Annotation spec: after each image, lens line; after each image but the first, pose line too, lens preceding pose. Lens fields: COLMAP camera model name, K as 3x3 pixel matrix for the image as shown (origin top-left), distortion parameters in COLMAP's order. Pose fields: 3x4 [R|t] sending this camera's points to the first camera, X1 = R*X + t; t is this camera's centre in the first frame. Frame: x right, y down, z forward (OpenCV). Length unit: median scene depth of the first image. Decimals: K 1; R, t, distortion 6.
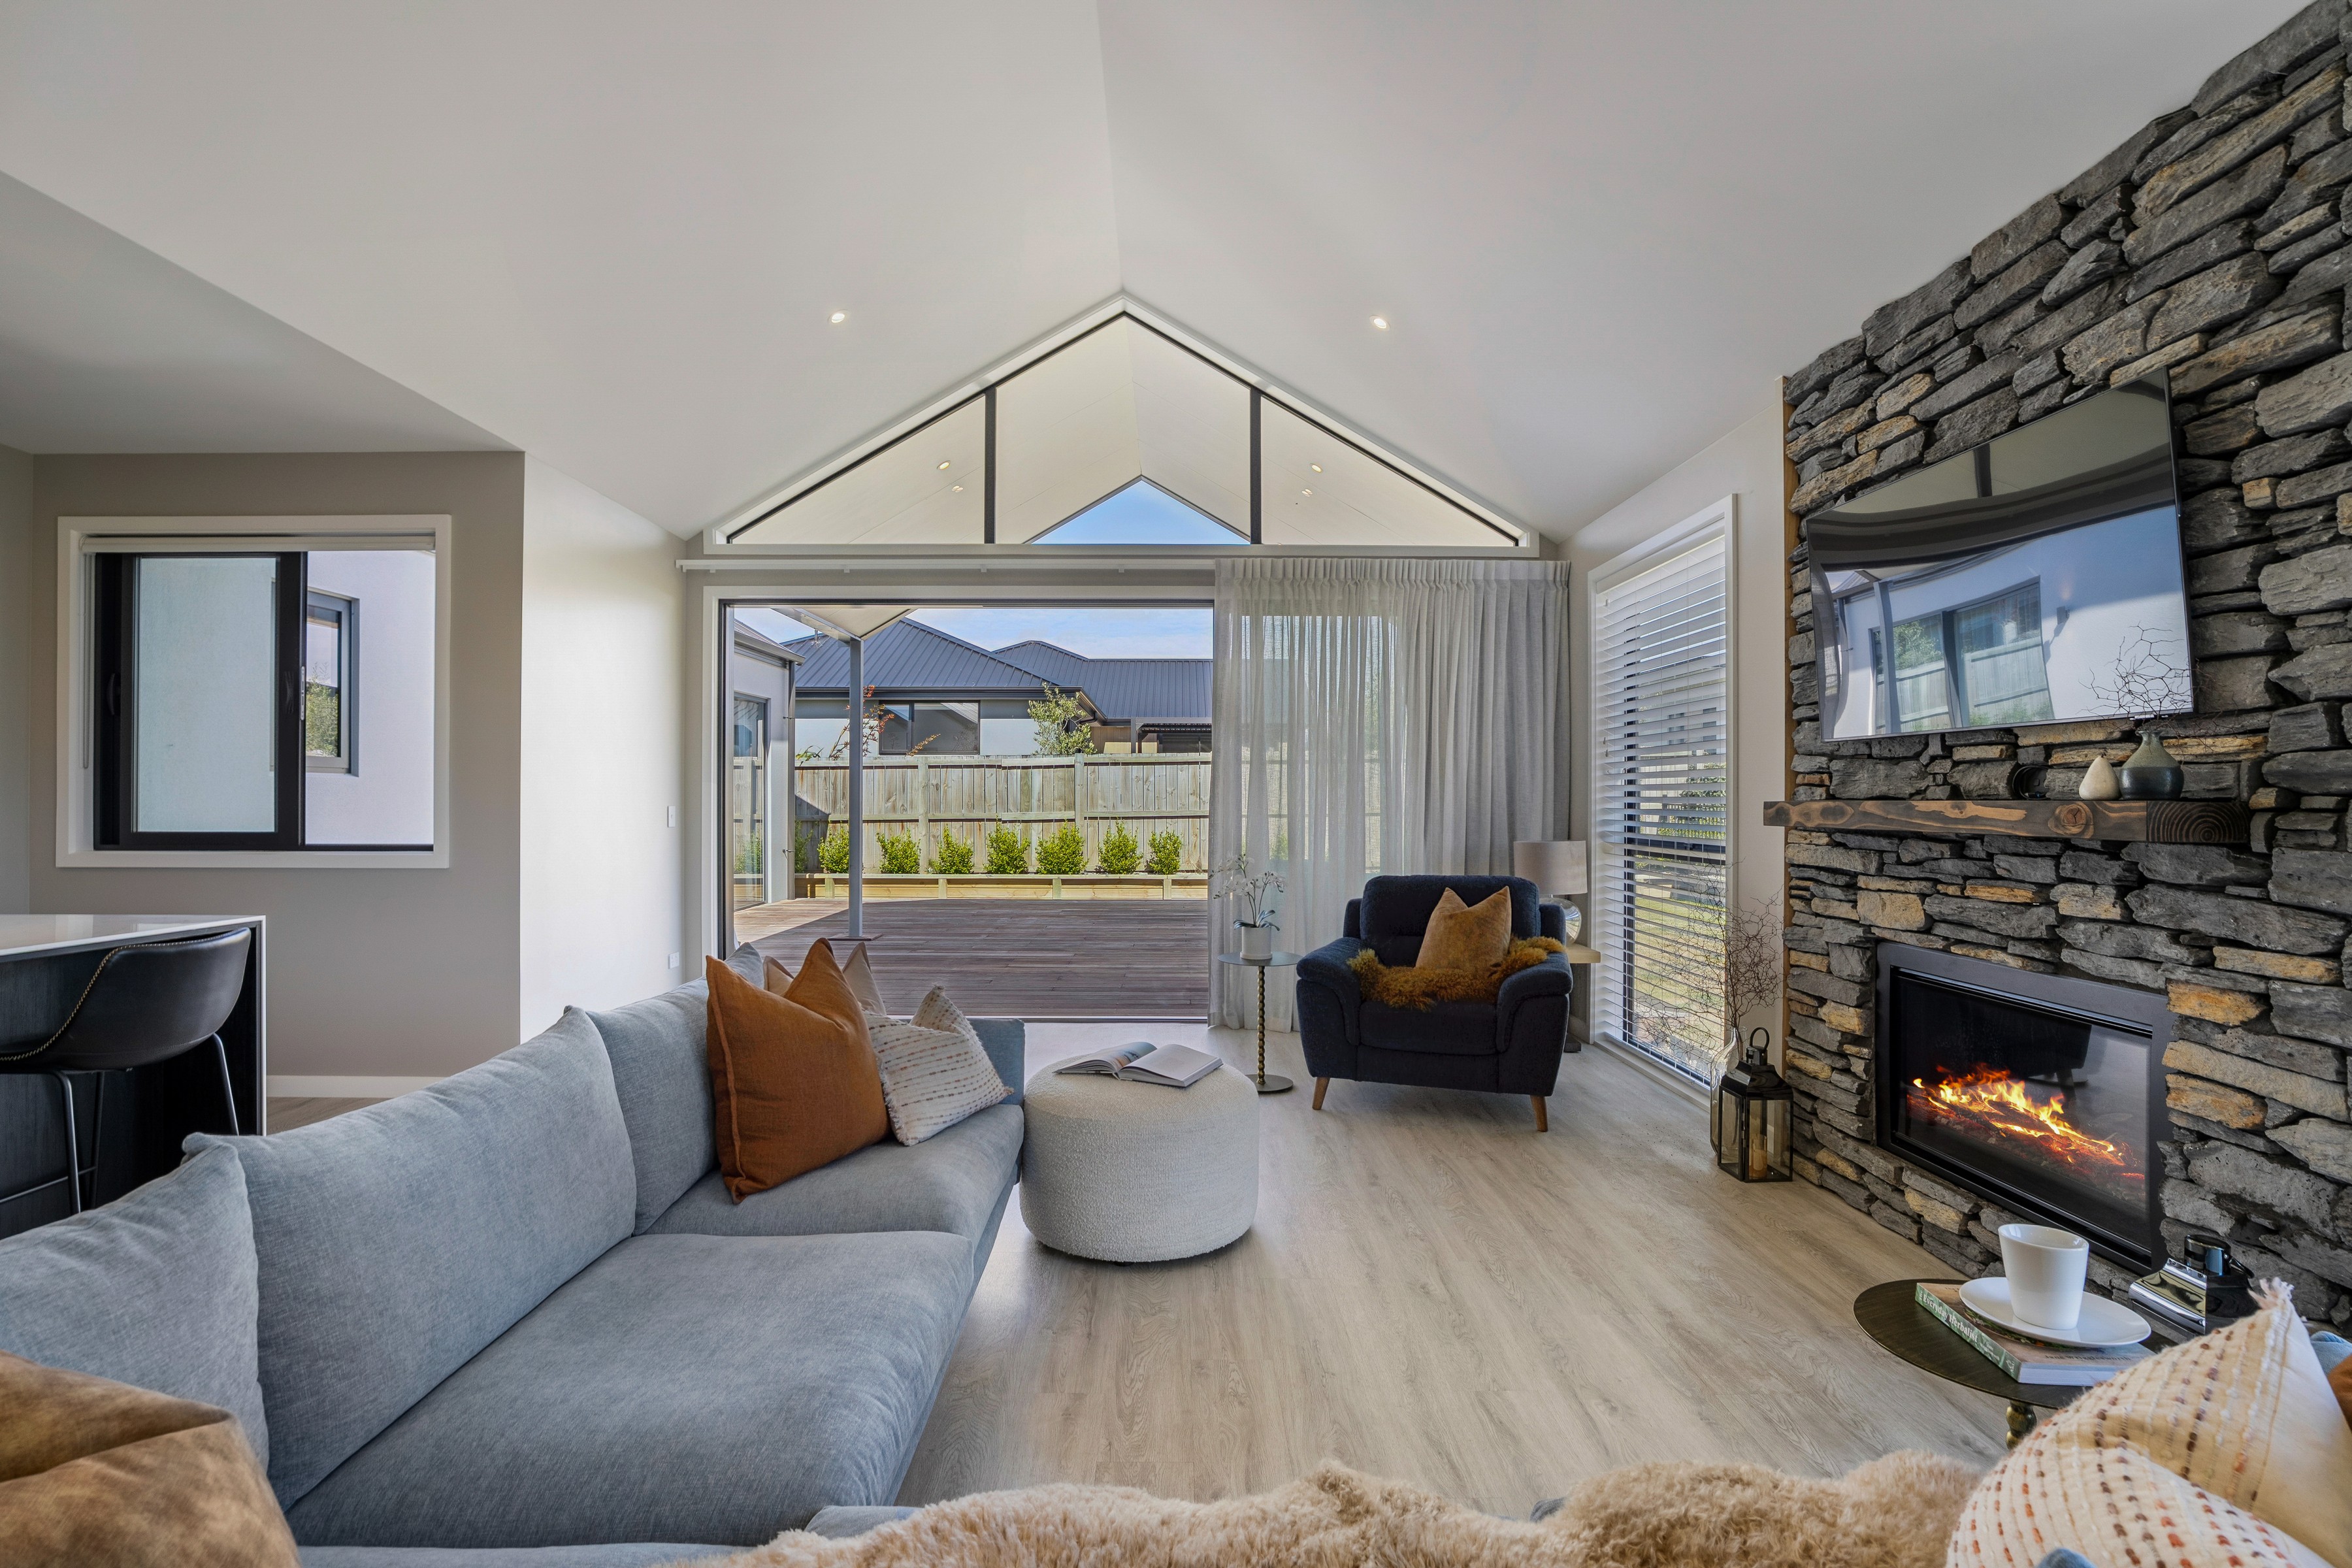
lens RADIAL K [[1086.8, 0, 1181.8], [0, 1086.8, 794.6], [0, 0, 1]] dist [-0.045362, 0.015303]
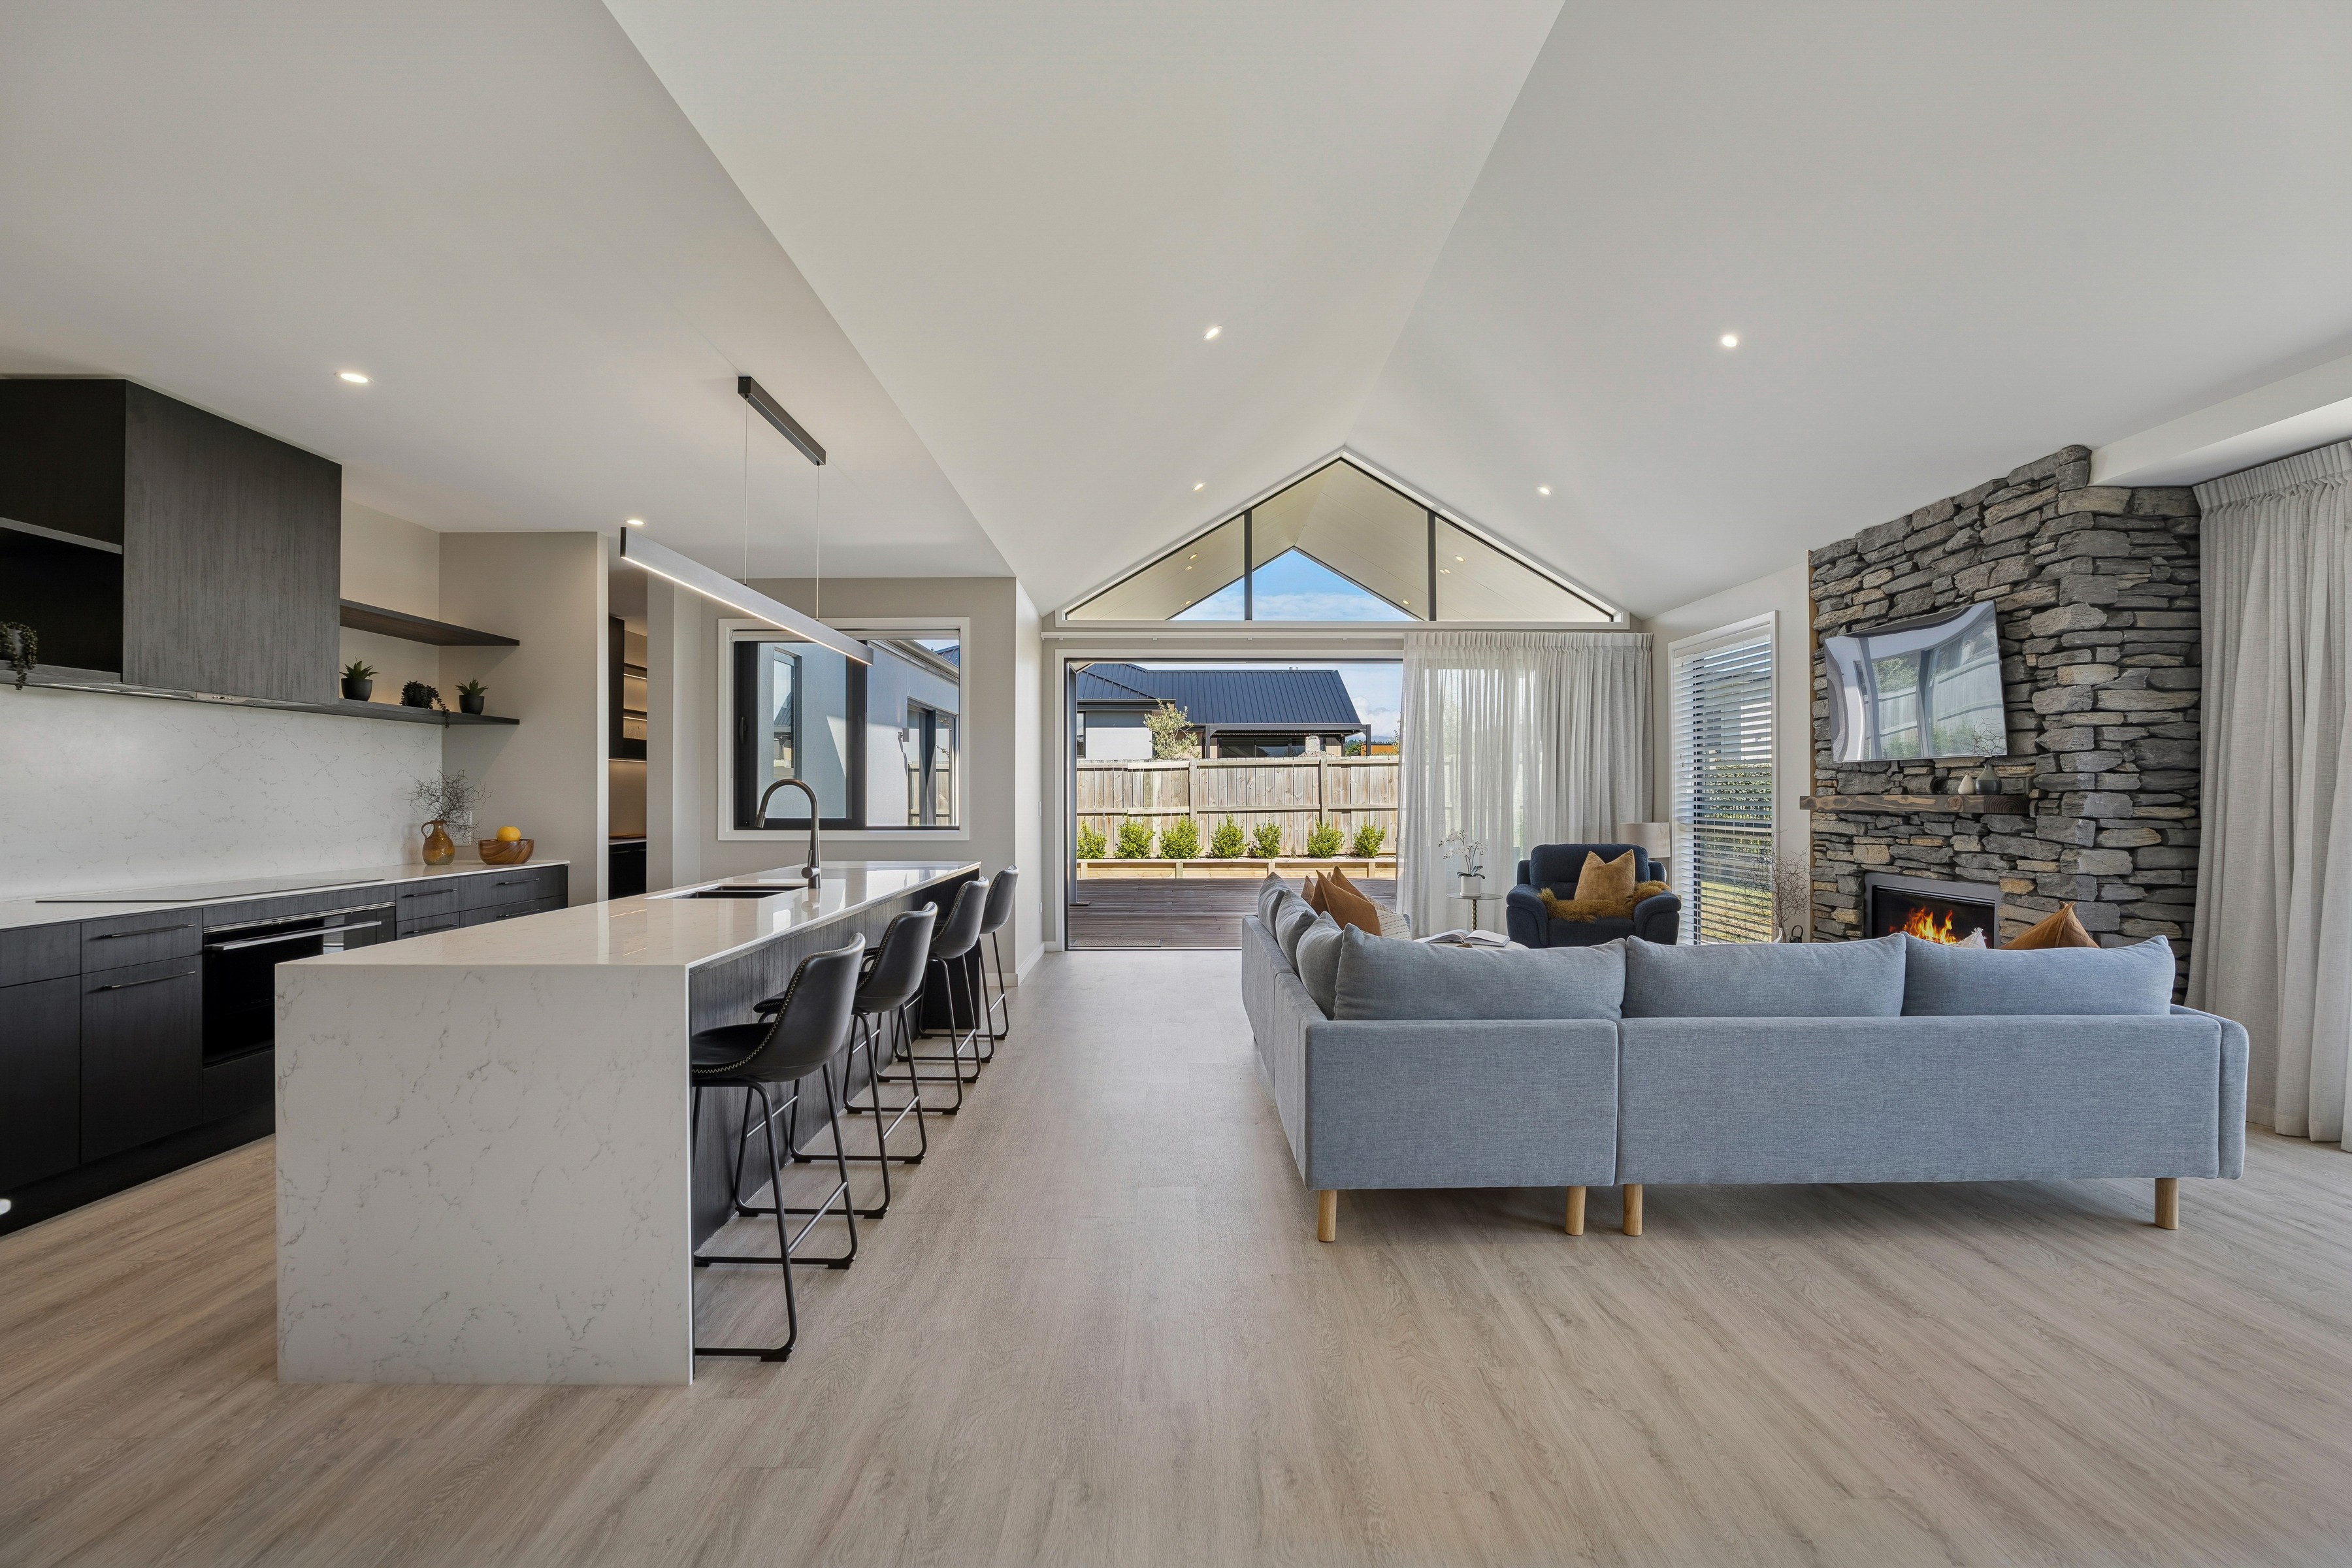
lens RADIAL K [[1062.5, 0, 1176.1], [0, 1062.5, 786.0], [0, 0, 1]] dist [-0.039456, 0.015676]
pose [[0.999995, -0.002414, -0.002135, -0.522581], [0.002402, 0.999982, -0.005476, -0.003244], [0.002148, 0.005471, 0.999983, -0.795067]]
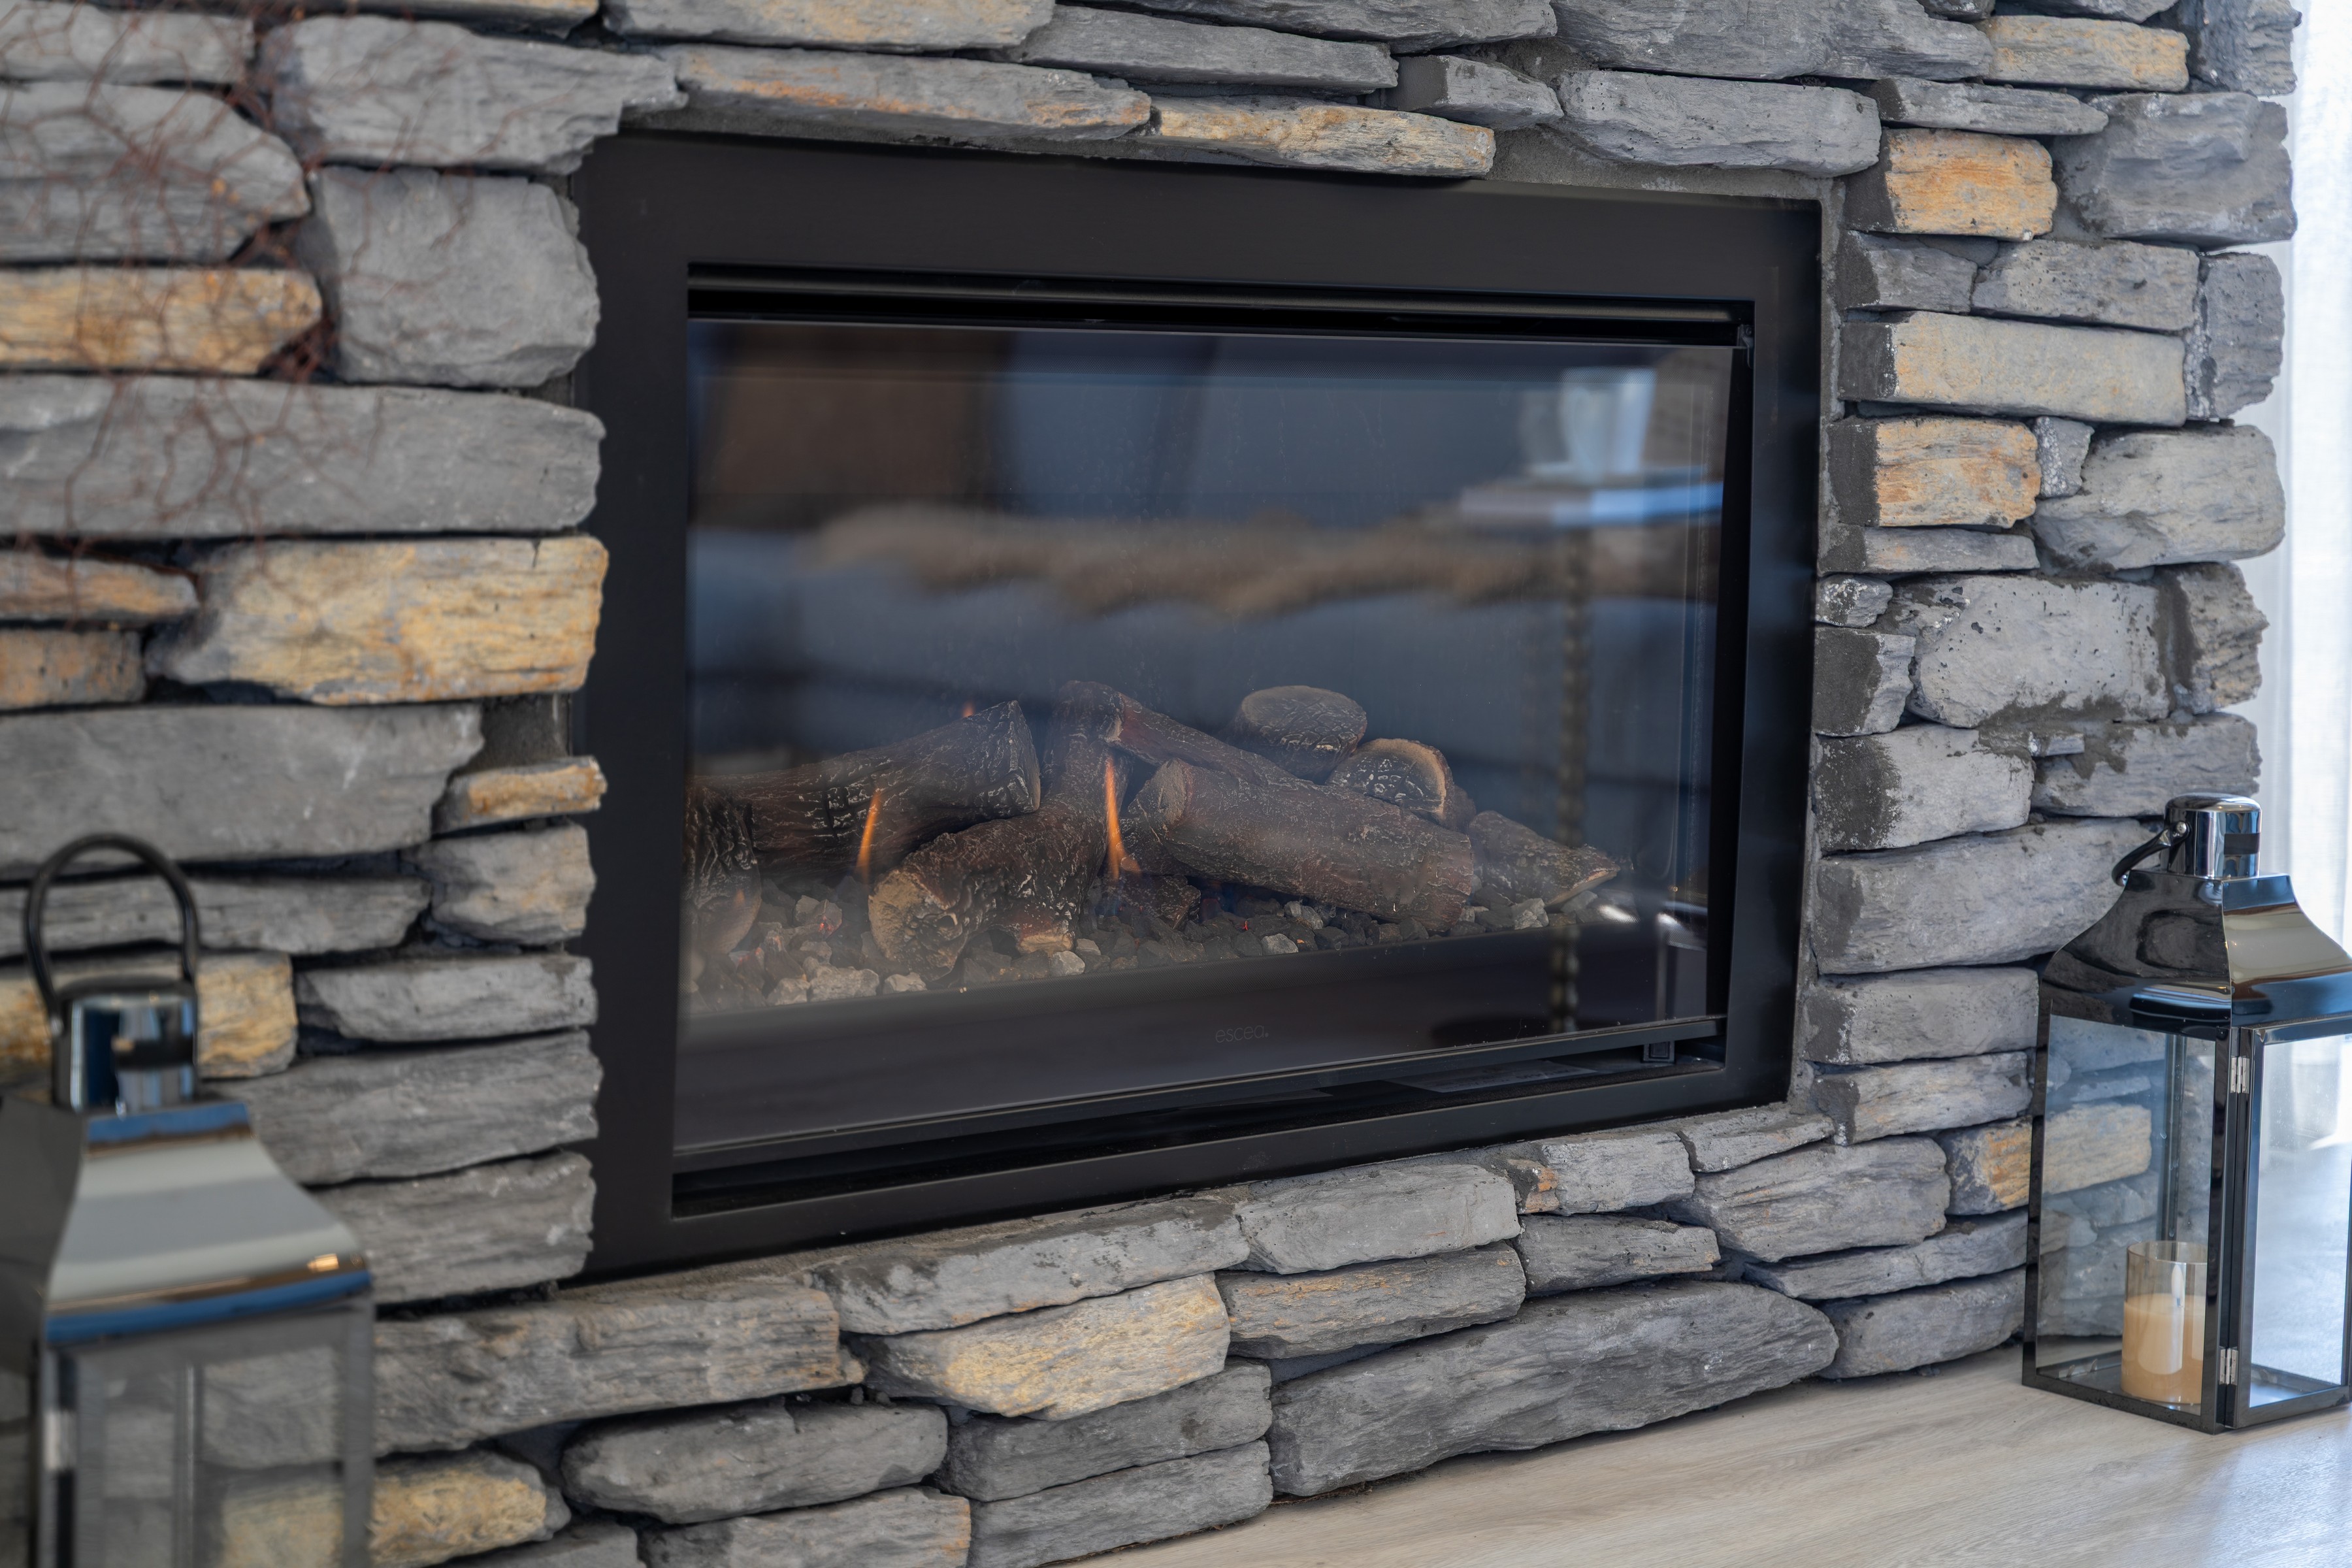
lens RADIAL K [[4027.8, 0, 1176.0], [0, 4027.8, 784.0], [0, 0, 1]] dist [0.024849, 0.062767]
pose [[-0.631935, -0.099280, 0.768636, 0.071729], [-0.025028, 0.993858, 0.107794, 0.169324], [-0.774617, 0.048882, -0.630539, 1.346221]]
